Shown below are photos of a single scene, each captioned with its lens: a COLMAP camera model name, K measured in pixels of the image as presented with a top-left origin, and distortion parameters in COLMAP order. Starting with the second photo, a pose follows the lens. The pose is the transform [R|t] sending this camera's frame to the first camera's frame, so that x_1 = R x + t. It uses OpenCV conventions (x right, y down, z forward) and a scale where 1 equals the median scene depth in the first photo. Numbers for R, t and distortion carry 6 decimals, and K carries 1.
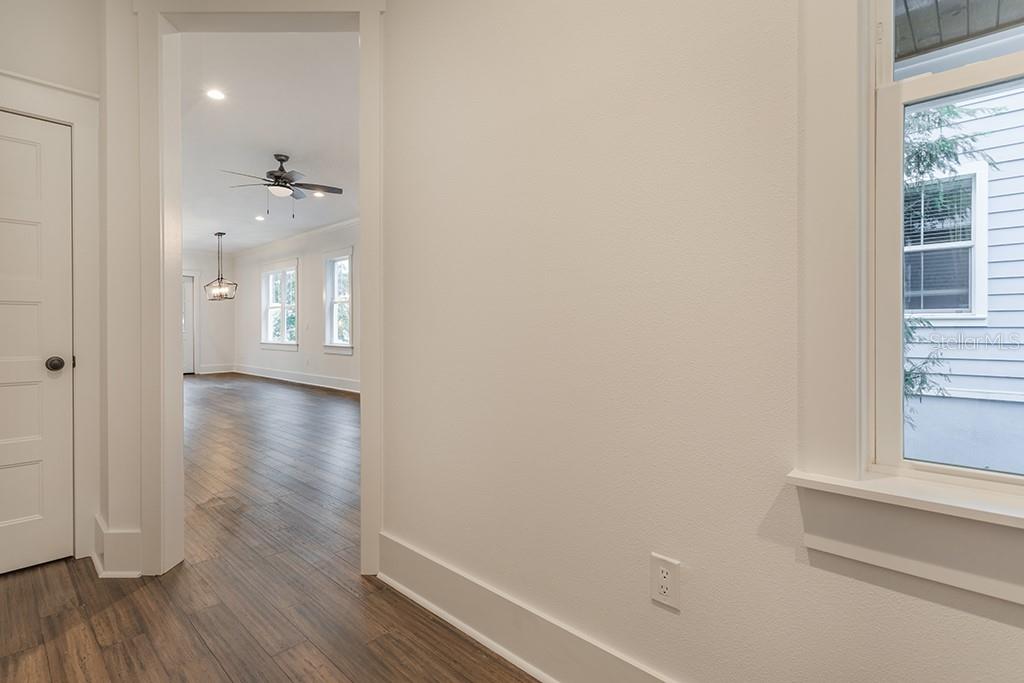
lens RADIAL K [[500.4, 0, 512.0], [0, 500.4, 341.5], [0, 0, 1]] dist [0.002981, 0.000749]
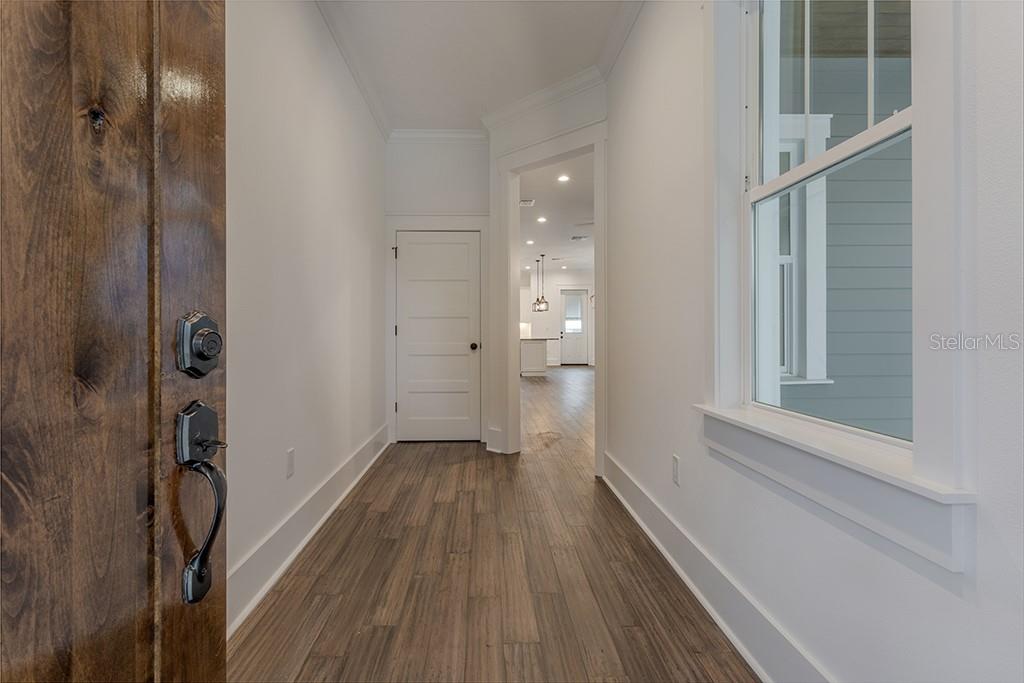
lens RADIAL K [[500.4, 0, 512.0], [0, 500.4, 341.5], [0, 0, 1]] dist [0.002981, 0.000749]
pose [[0.722384, 0.010475, -0.691413, 0.666261], [-0.010658, 0.999935, 0.004014, 0.013252], [0.691410, 0.004469, 0.722449, -0.414908]]
